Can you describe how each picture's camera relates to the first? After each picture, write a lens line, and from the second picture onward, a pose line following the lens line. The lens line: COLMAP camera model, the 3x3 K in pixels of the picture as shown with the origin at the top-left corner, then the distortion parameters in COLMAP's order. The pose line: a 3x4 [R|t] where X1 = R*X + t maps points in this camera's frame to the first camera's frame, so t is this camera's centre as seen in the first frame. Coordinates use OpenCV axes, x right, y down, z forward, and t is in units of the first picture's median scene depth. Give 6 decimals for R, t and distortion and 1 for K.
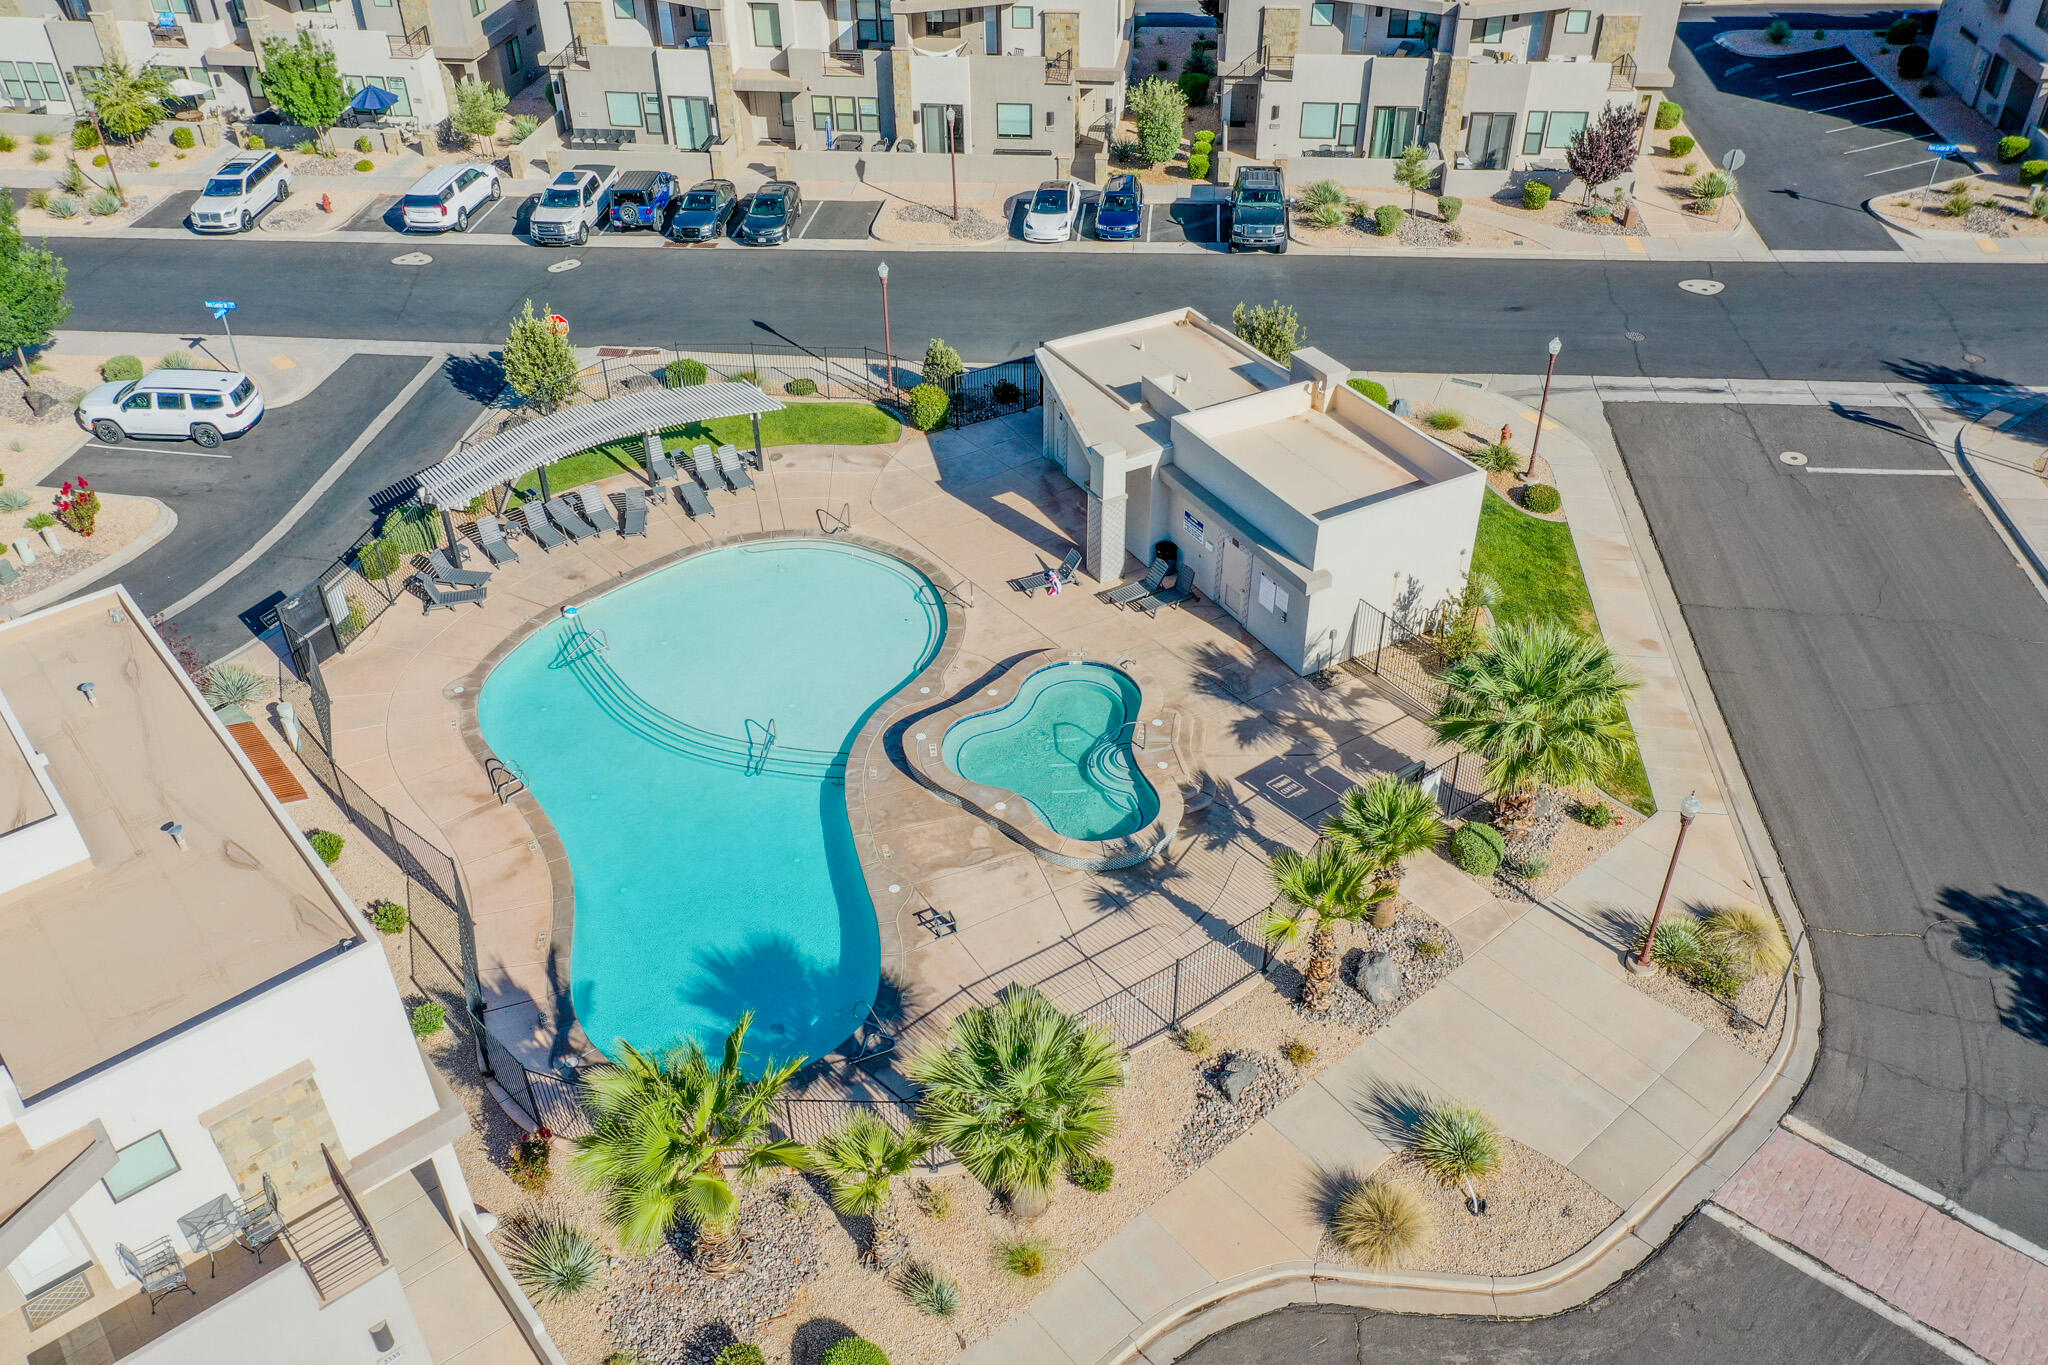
lens RADIAL K [[1609.6, 0, 1056.0], [0, 1609.6, 722.1], [0, 0, 1]] dist [0.002212, 0.001829]
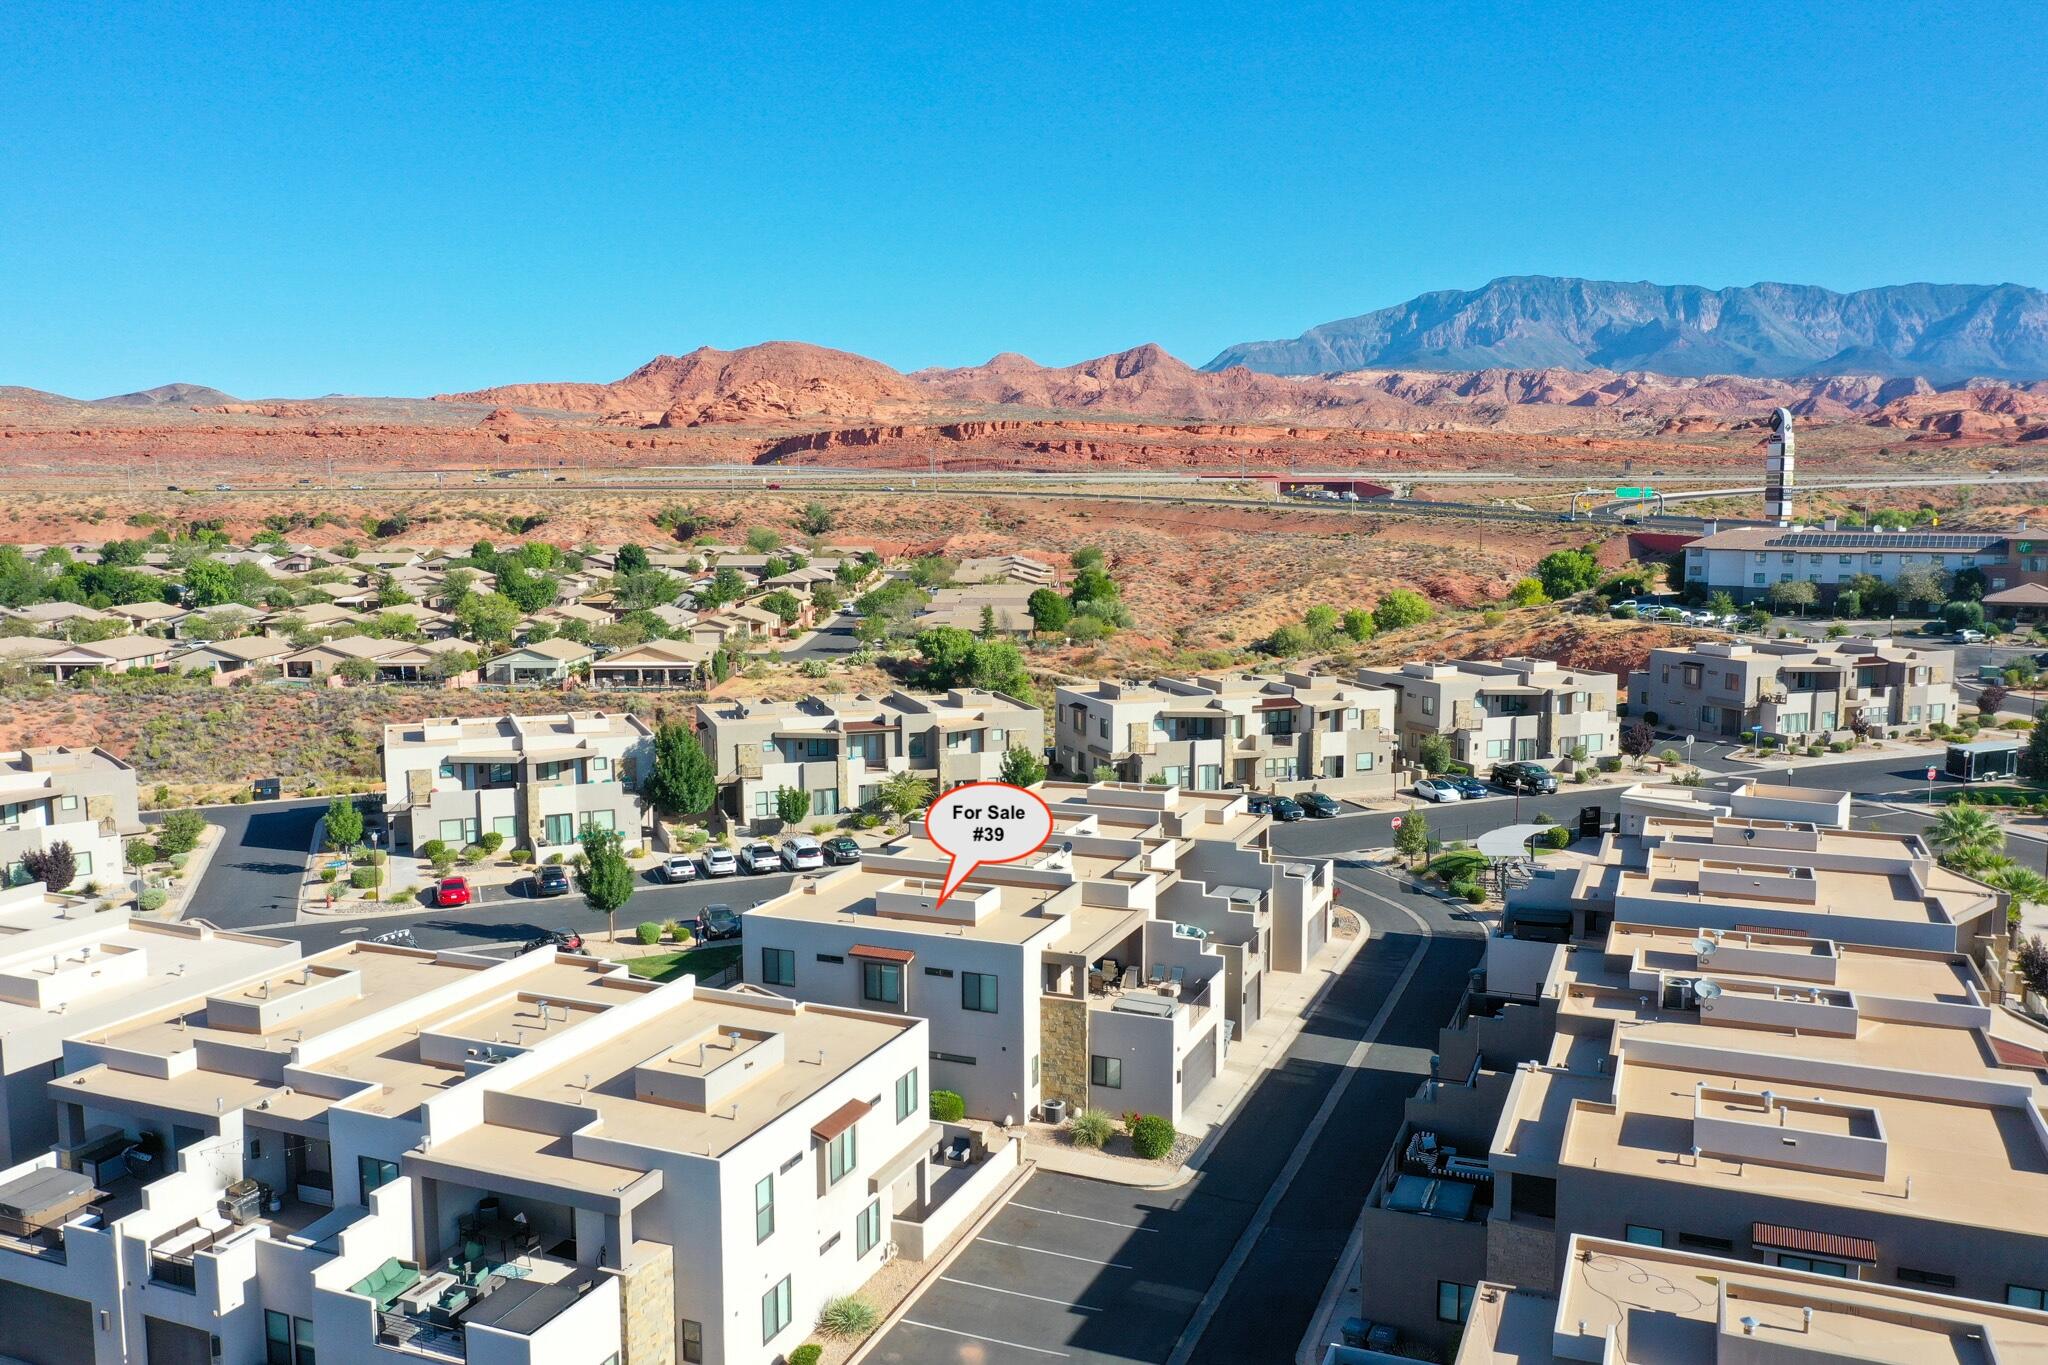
lens RADIAL K [[1609.6, 0, 1020.9], [0, 1609.6, 684.6], [0, 0, 1]] dist [0.002212, 0.001829]
pose [[0.895295, -0.048470, 0.442828, -1.250118], [0.268183, 0.852386, -0.448906, 0.306984], [-0.355702, 0.520663, 0.776136, -0.405477]]
